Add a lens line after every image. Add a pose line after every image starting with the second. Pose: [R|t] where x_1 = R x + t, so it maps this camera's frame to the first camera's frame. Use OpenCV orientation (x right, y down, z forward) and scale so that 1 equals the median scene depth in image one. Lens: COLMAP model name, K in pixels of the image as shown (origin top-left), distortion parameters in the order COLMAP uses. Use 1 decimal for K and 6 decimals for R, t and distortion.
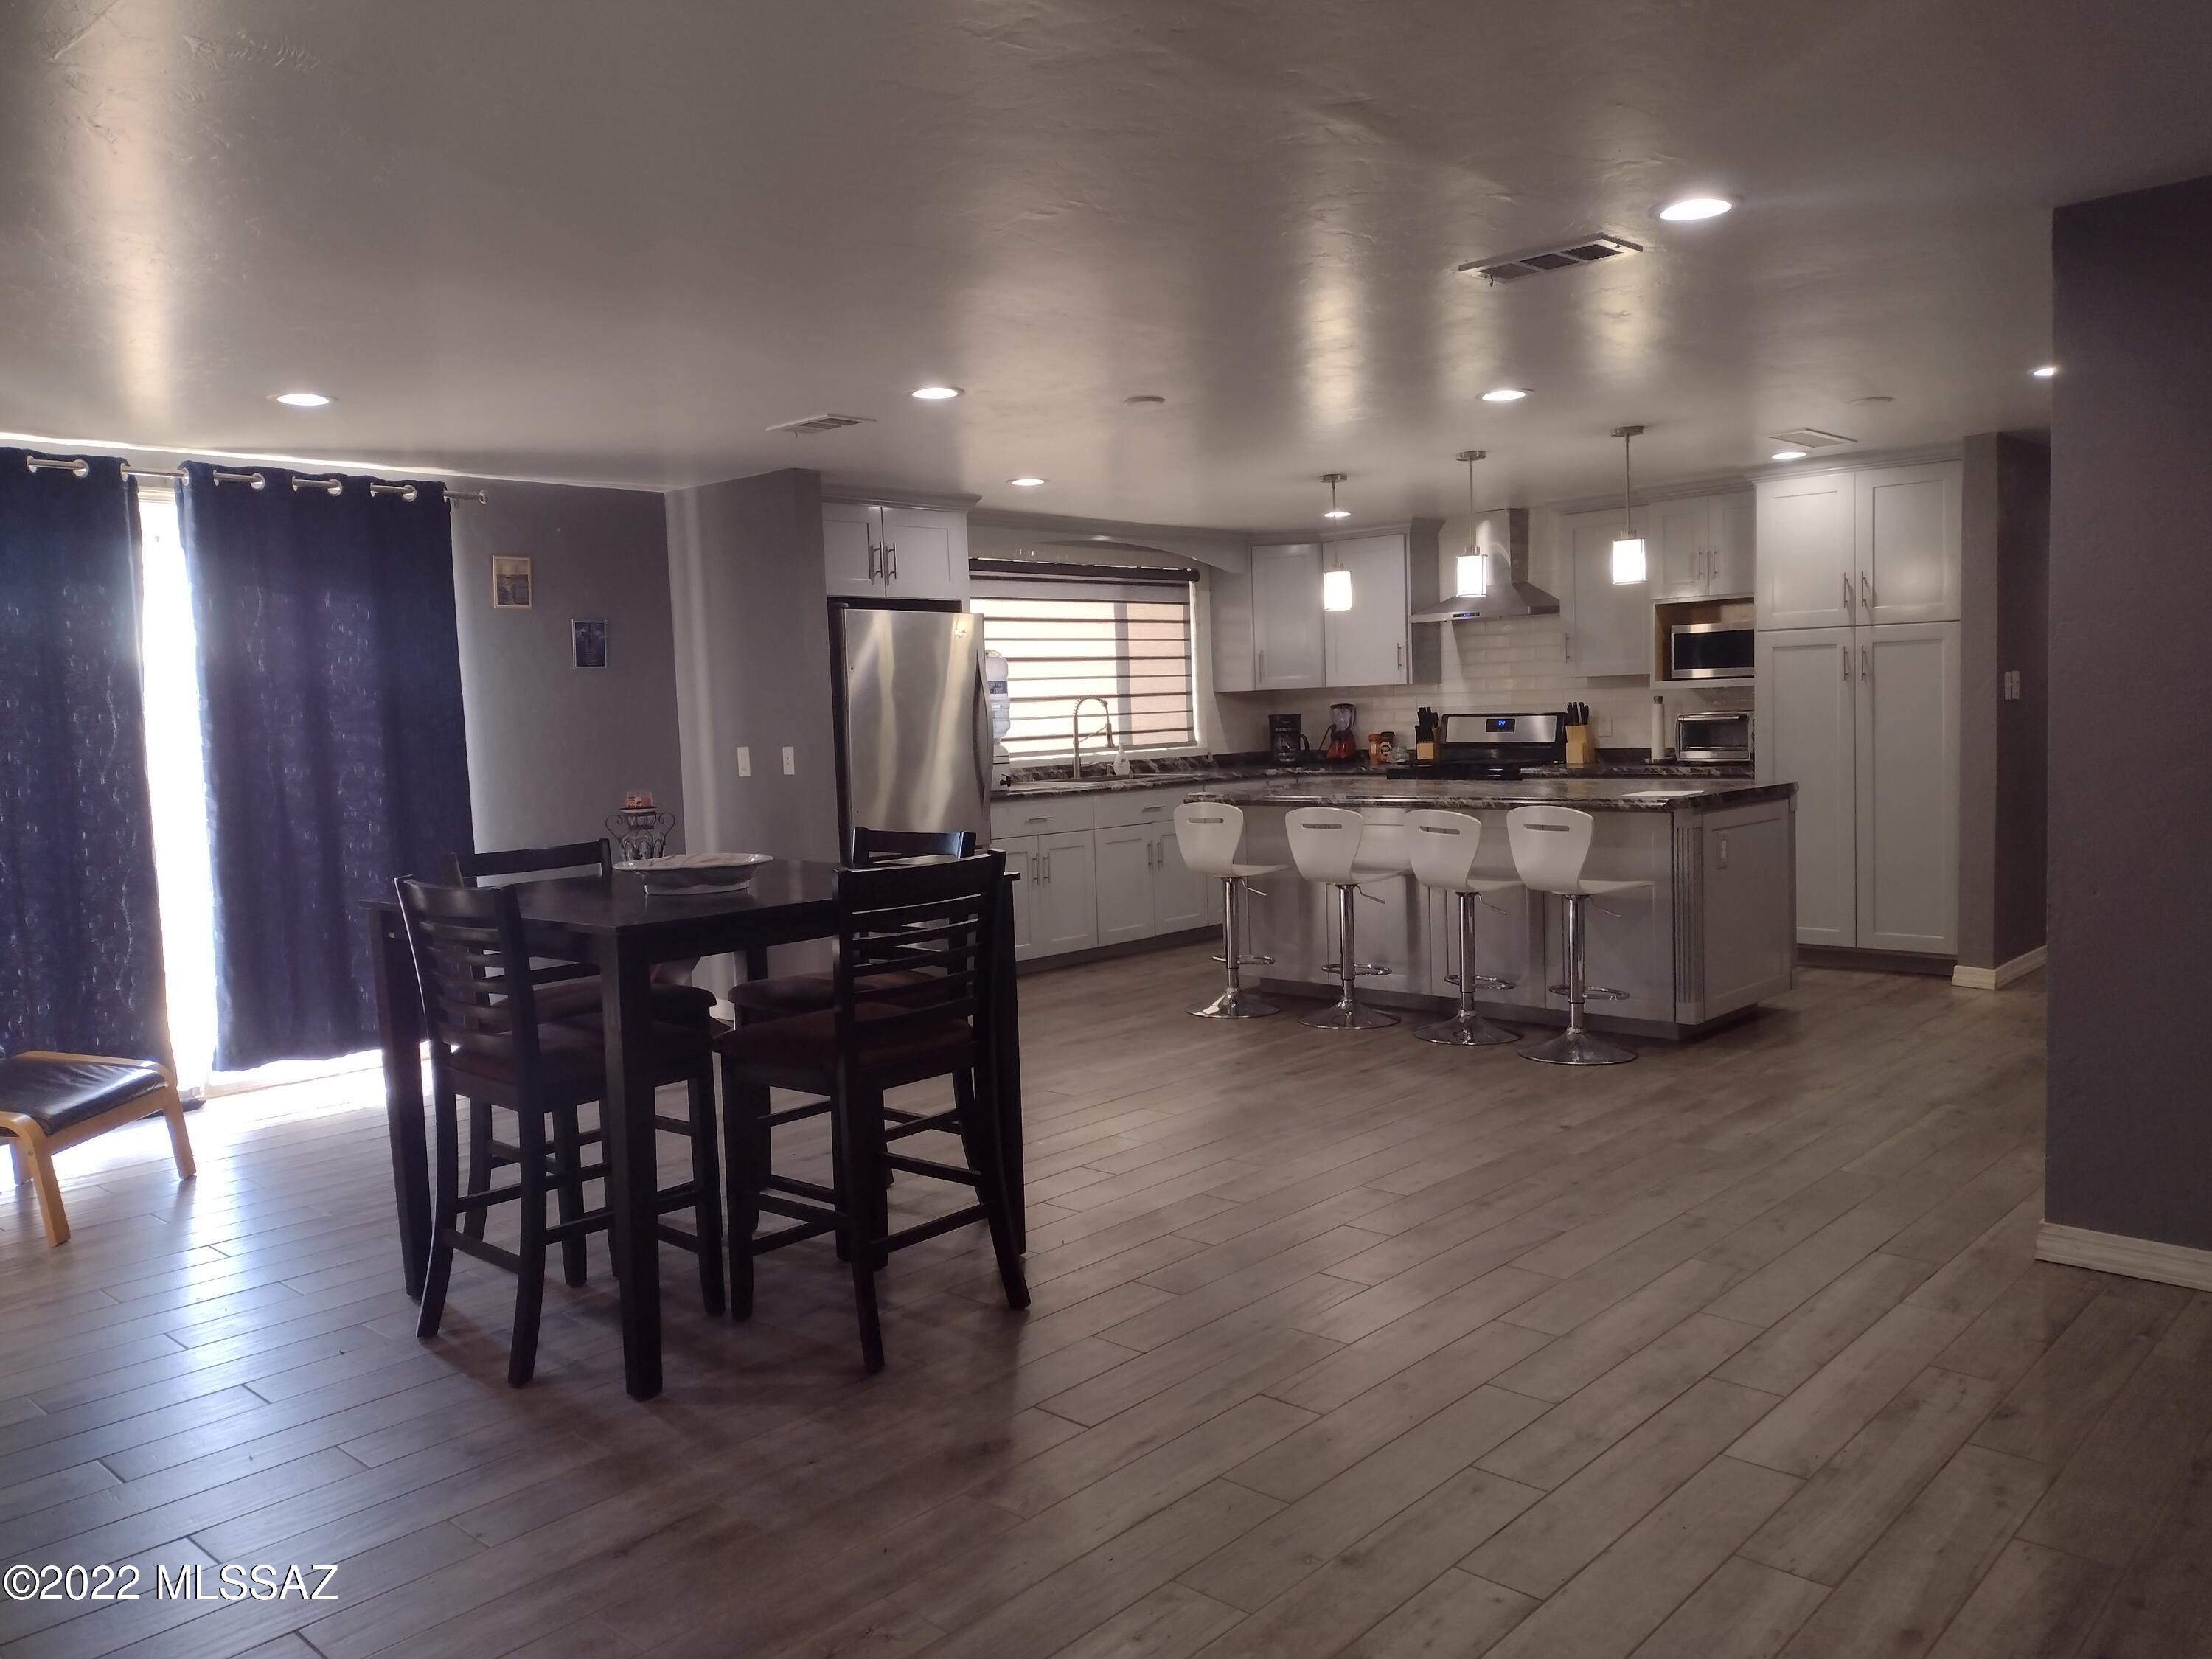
lens RADIAL K [[1676.9, 0, 1105.0], [0, 1676.9, 844.4], [0, 0, 1]] dist [0.082785, -0.113973]
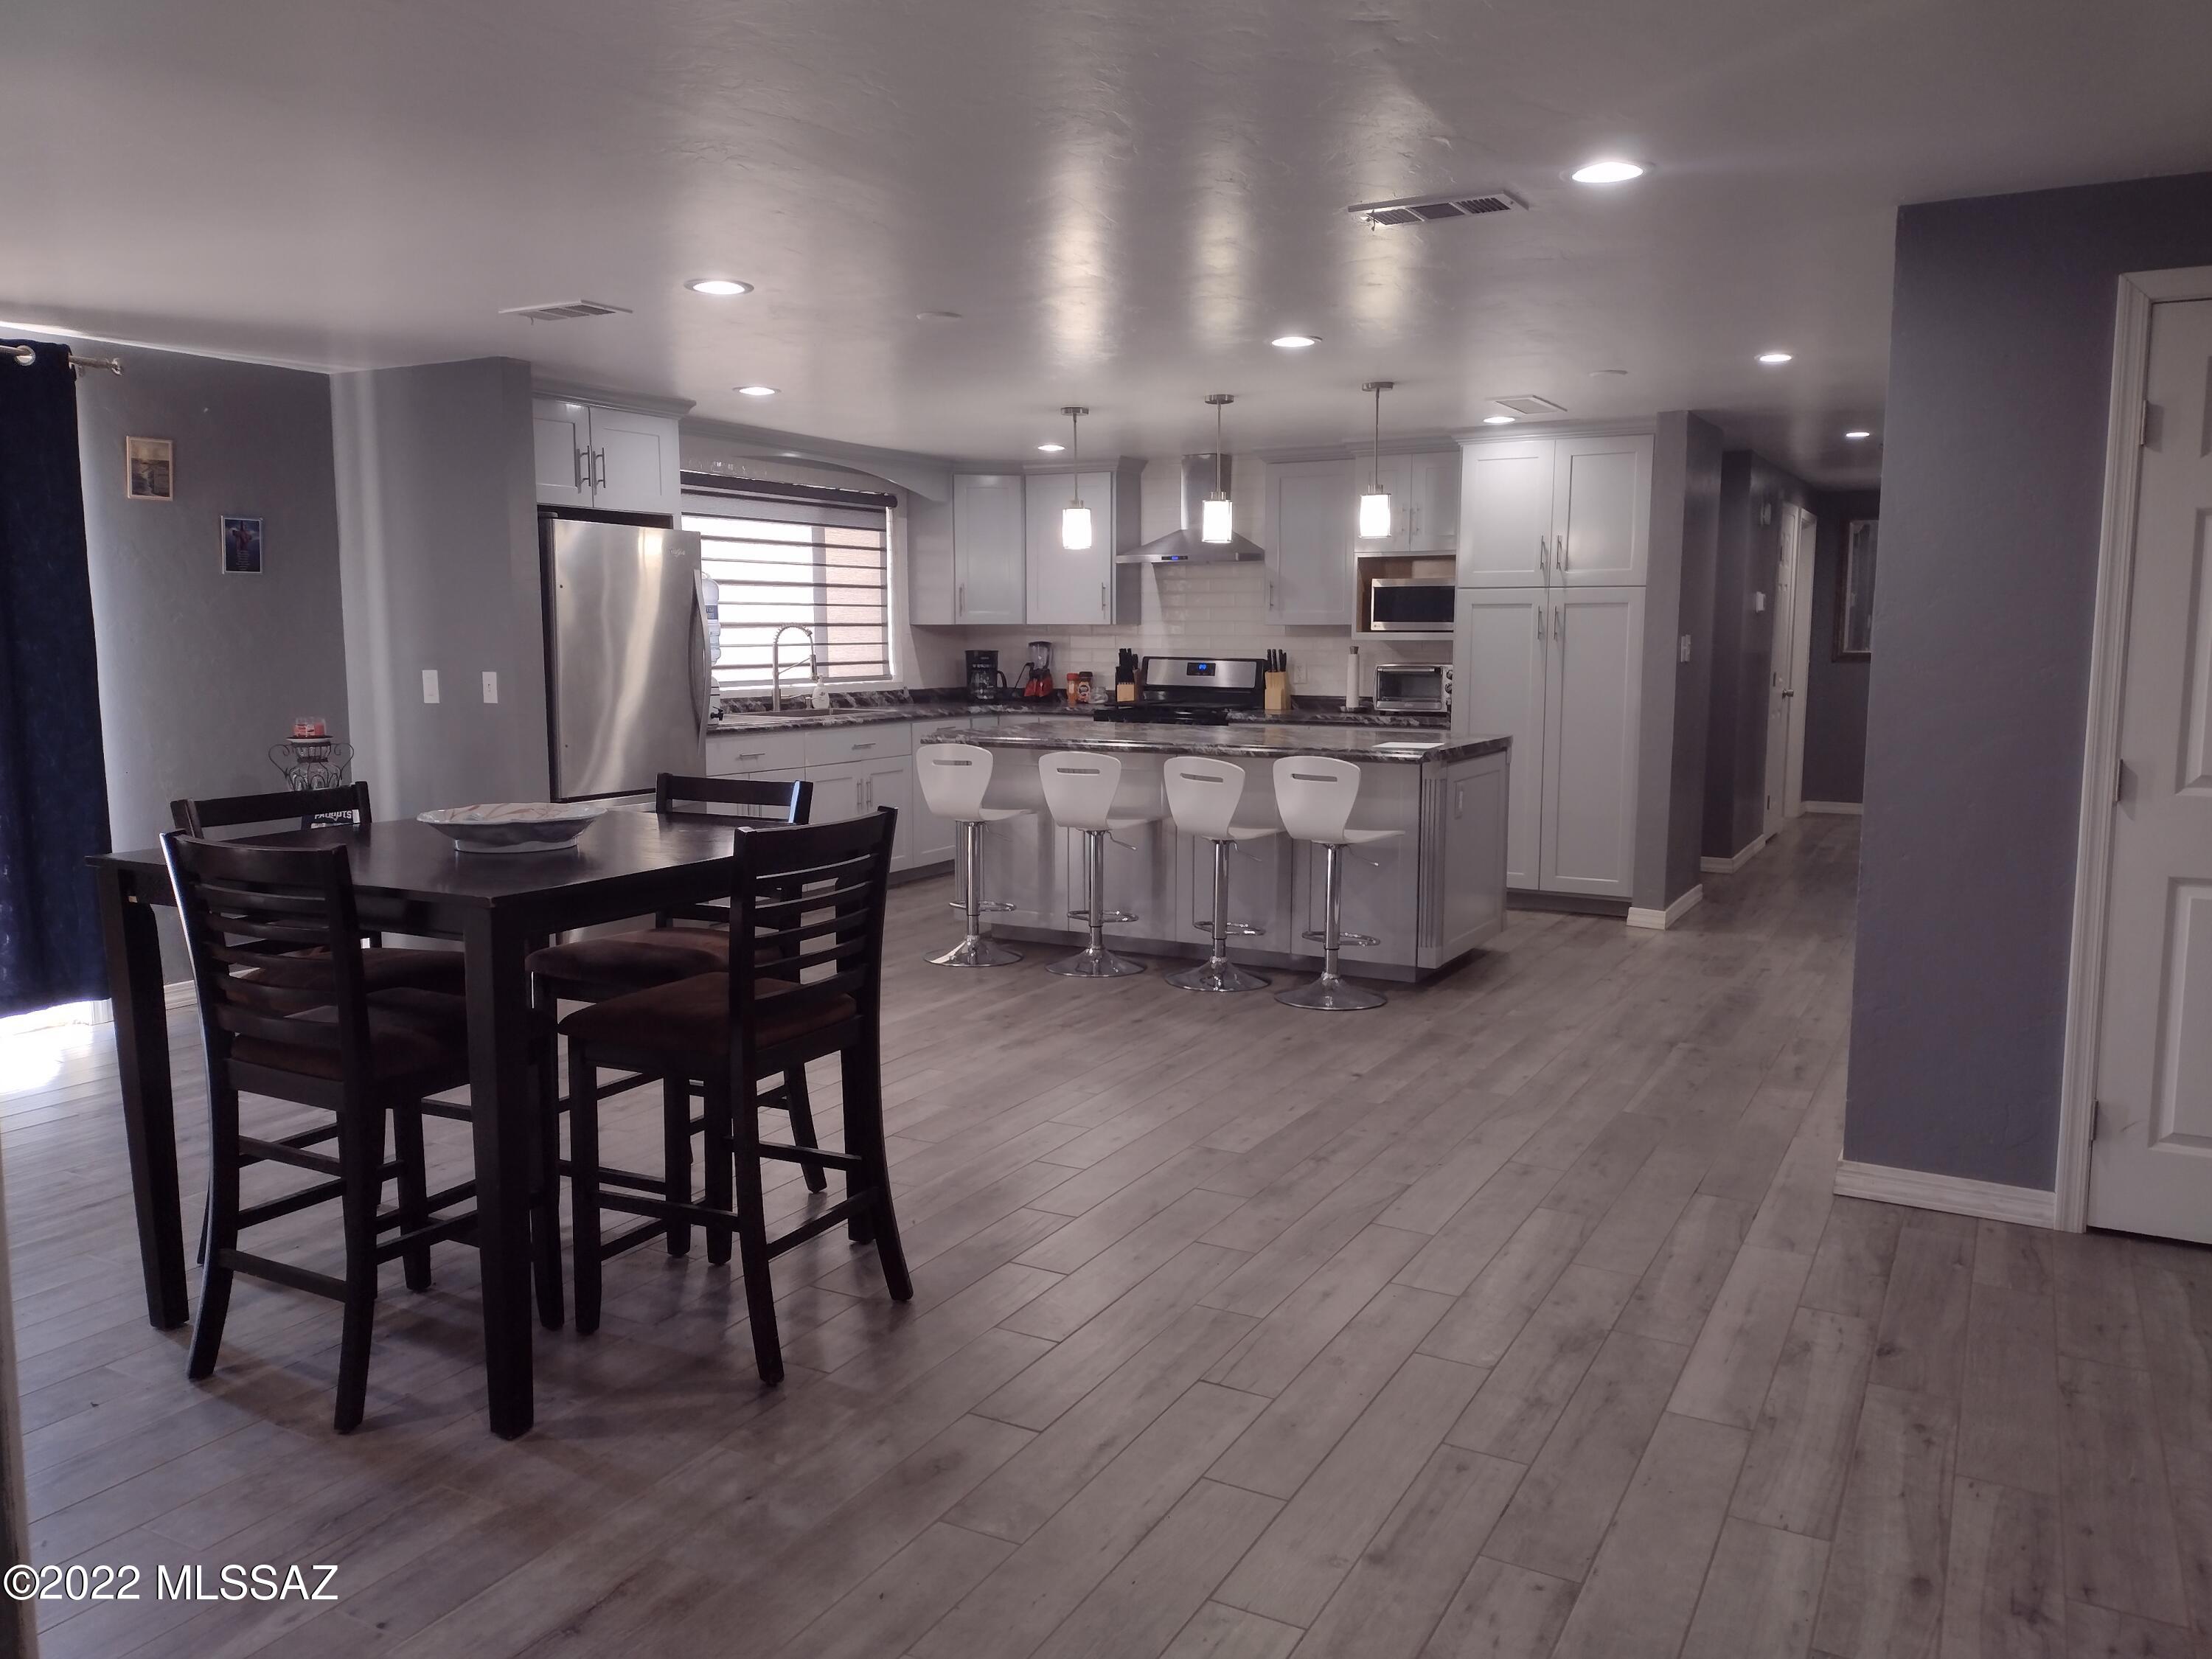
lens RADIAL K [[1676.9, 0, 1105.0], [0, 1676.9, 844.4], [0, 0, 1]] dist [0.082785, -0.113973]
pose [[0.969317, 0.004311, 0.245777, -0.086486], [-0.014829, 0.999051, 0.040964, -0.007604], [-0.245367, -0.043352, 0.968461, 0.042249]]
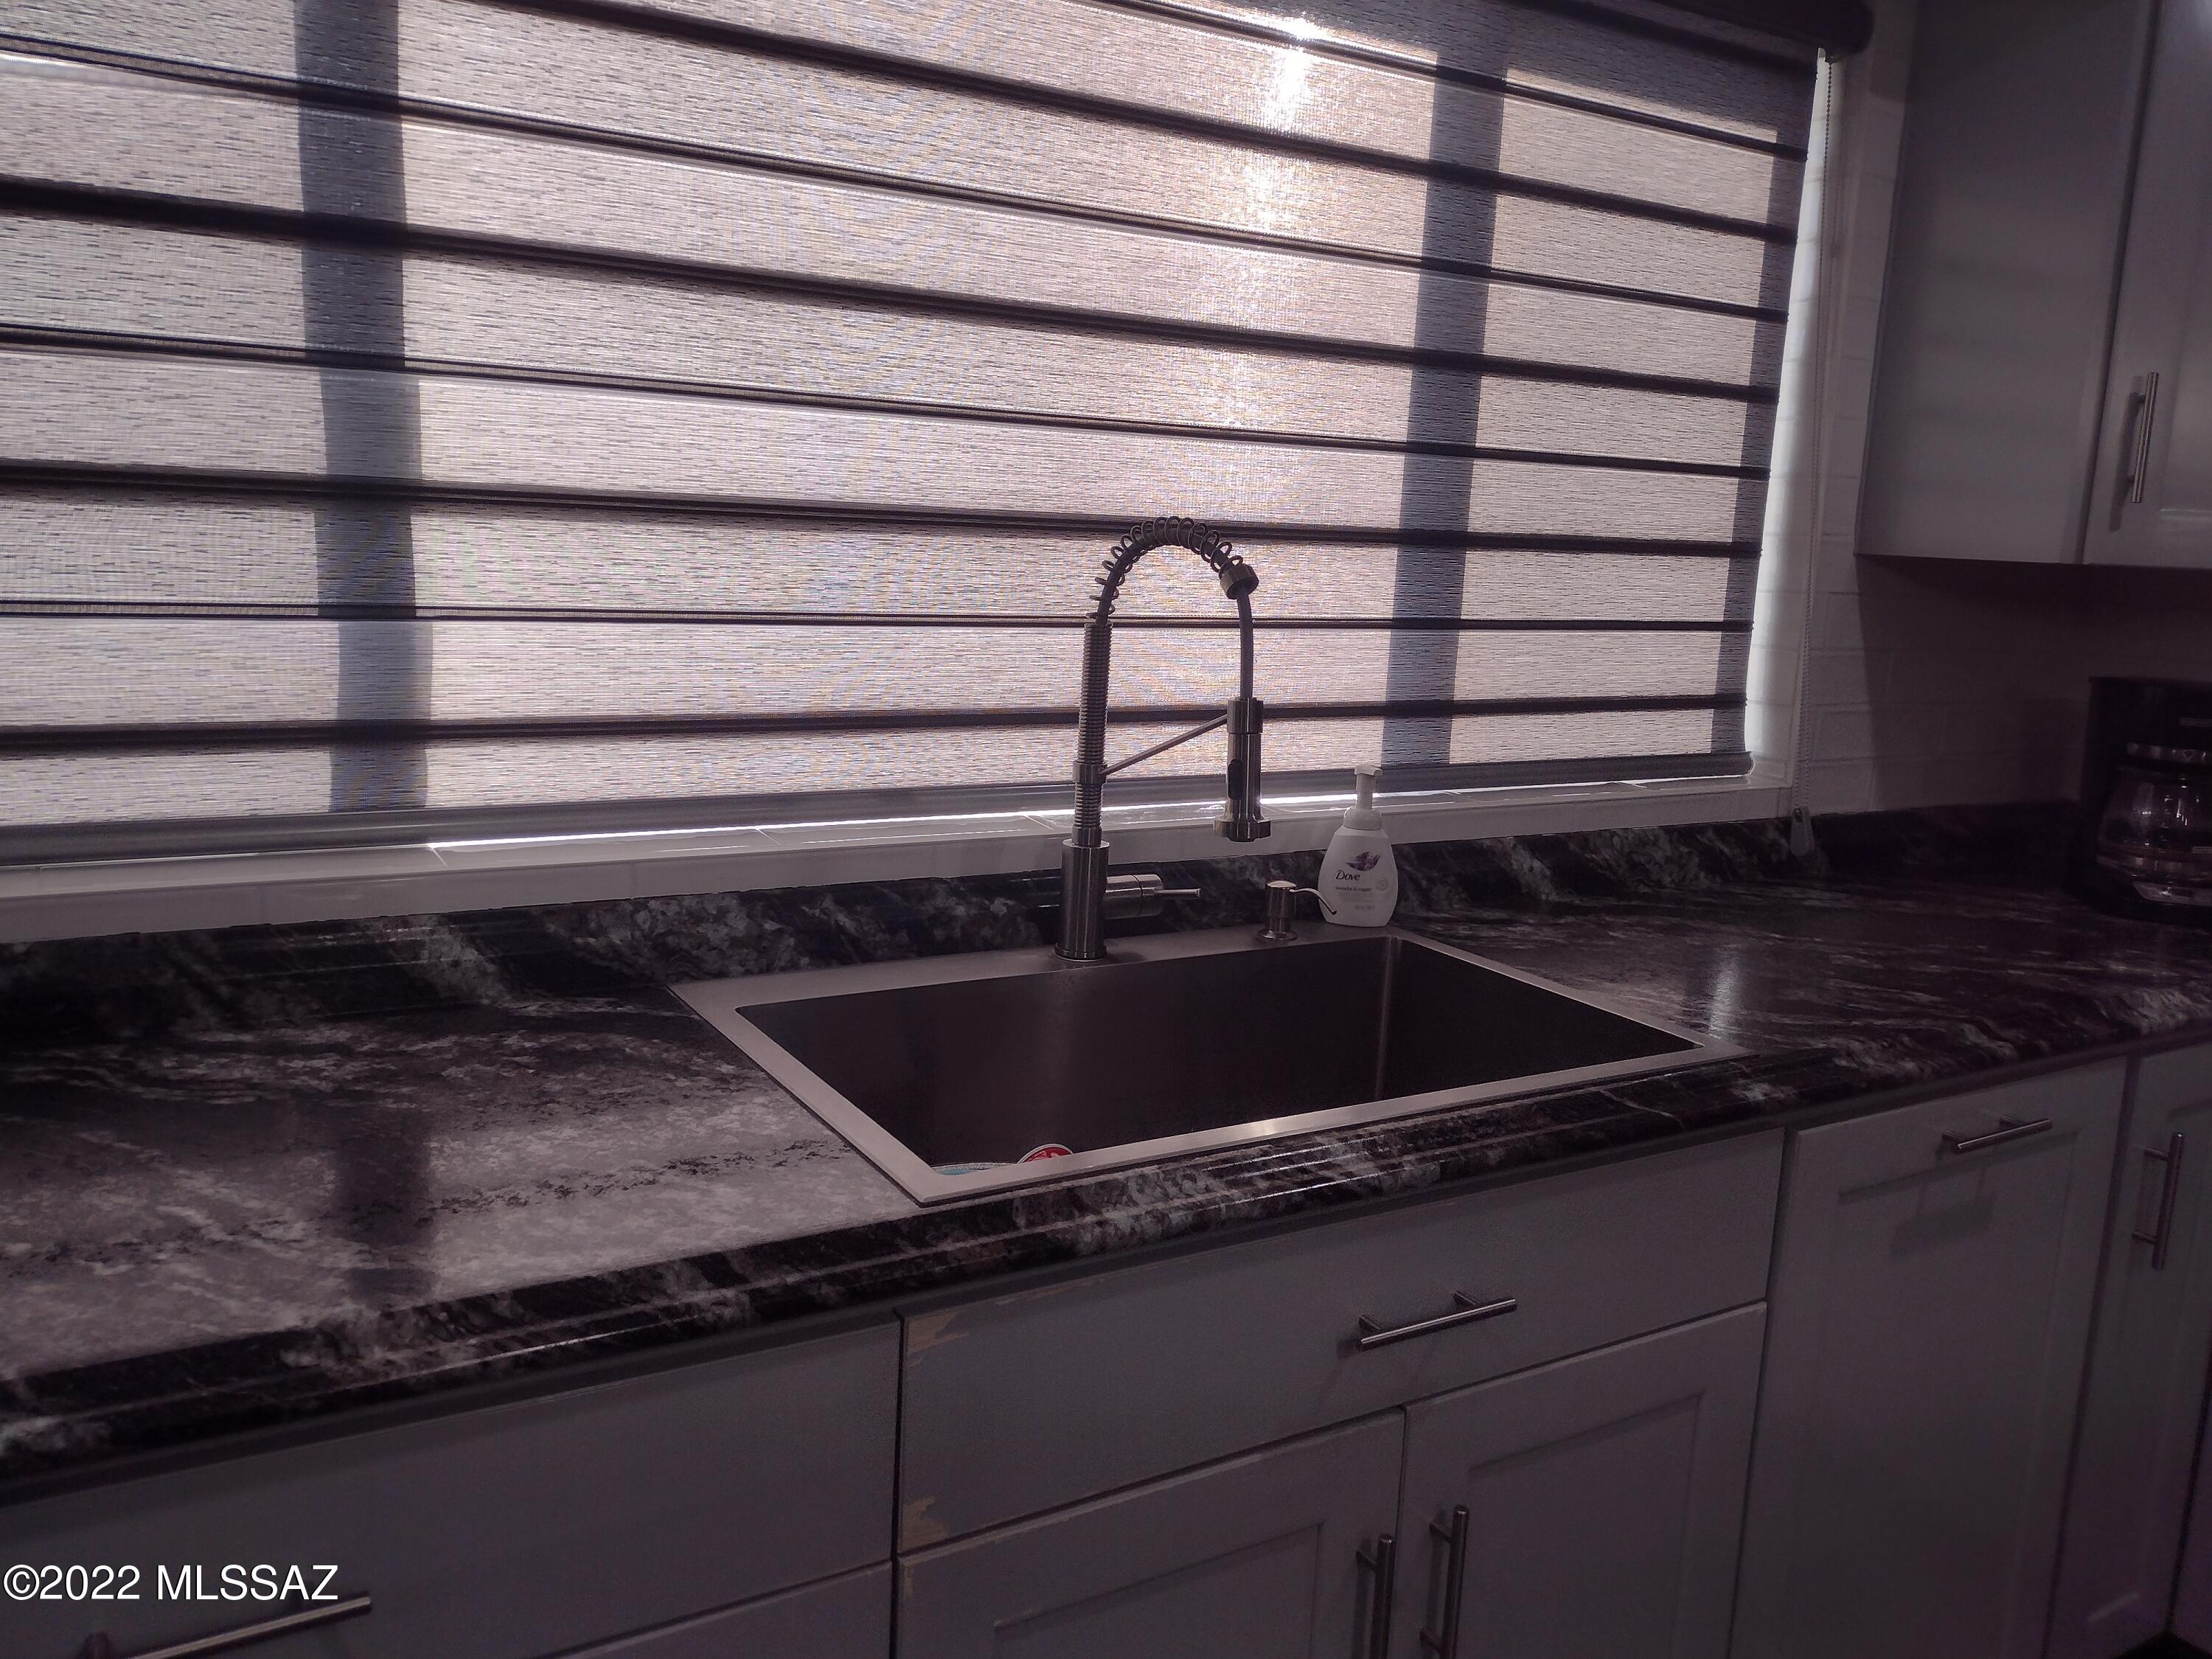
lens RADIAL K [[1686.0, 0, 1092.9], [0, 1686.0, 819.5], [0, 0, 1]] dist [0.084220, -0.122641]
pose [[0.955445, 0.127331, -0.266291, 0.042463], [-0.104186, 0.989581, 0.099369, -0.090840], [0.276170, -0.067197, 0.958757, 1.008919]]
